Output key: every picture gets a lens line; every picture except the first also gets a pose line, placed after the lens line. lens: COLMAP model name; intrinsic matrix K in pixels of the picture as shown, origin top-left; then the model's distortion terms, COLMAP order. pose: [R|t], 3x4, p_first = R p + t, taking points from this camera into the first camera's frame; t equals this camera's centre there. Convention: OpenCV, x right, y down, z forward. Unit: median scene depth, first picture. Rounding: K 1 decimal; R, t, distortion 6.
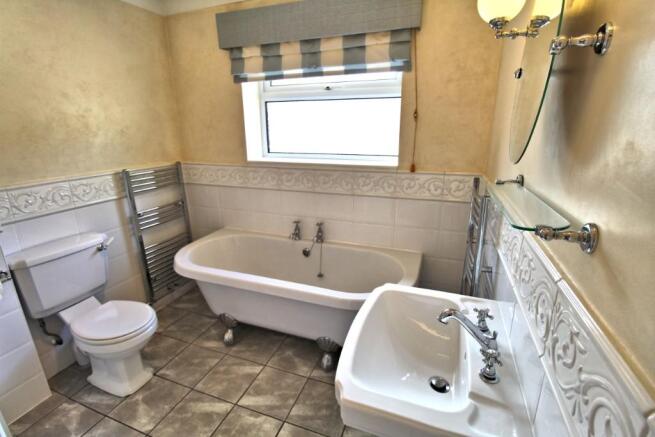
lens RADIAL K [[309.8, 0, 330.1], [0, 309.8, 219.0], [0, 0, 1]] dist [-0.005979, -0.004483]
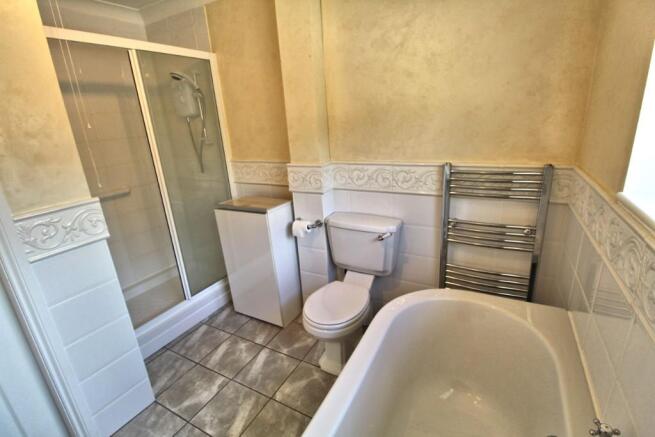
lens RADIAL K [[309.8, 0, 331.0], [0, 309.8, 216.0], [0, 0, 1]] dist [-0.005979, -0.004483]
pose [[-0.129257, 0.329305, -0.935335, 0.165035], [-0.228450, 0.907985, 0.351246, -0.272065], [0.964937, 0.259079, -0.042134, 0.864088]]
